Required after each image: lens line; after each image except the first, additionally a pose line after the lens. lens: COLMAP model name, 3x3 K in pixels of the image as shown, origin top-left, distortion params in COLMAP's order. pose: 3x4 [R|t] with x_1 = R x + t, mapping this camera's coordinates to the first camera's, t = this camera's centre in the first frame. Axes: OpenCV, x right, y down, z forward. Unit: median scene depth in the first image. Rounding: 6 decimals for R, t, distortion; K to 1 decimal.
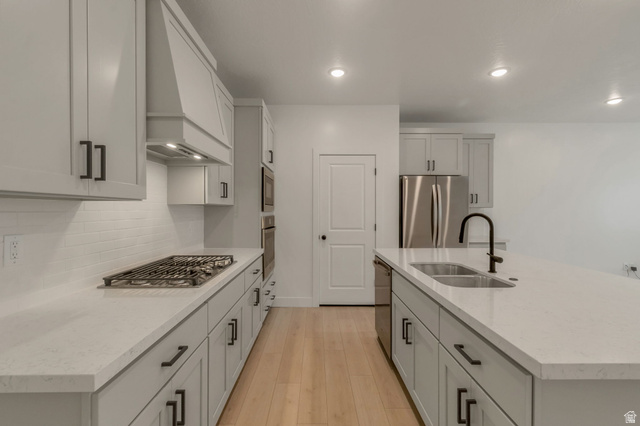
lens RADIAL K [[292.0, 0, 319.6], [0, 292.0, 211.3], [0, 0, 1]] dist [0.001373, -0.001678]
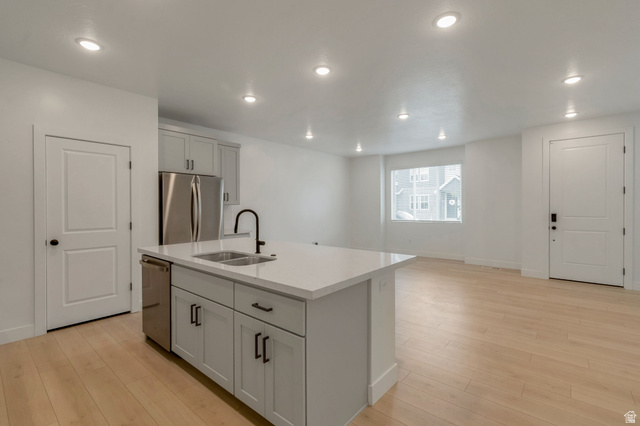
lens RADIAL K [[292.0, 0, 319.3], [0, 292.0, 210.0], [0, 0, 1]] dist [0.001373, -0.001678]
pose [[0.649667, -0.011353, 0.760134, -0.153011], [0.005493, 0.999932, 0.010240, -0.001063], [-0.760199, -0.002477, 0.649685, -0.056382]]
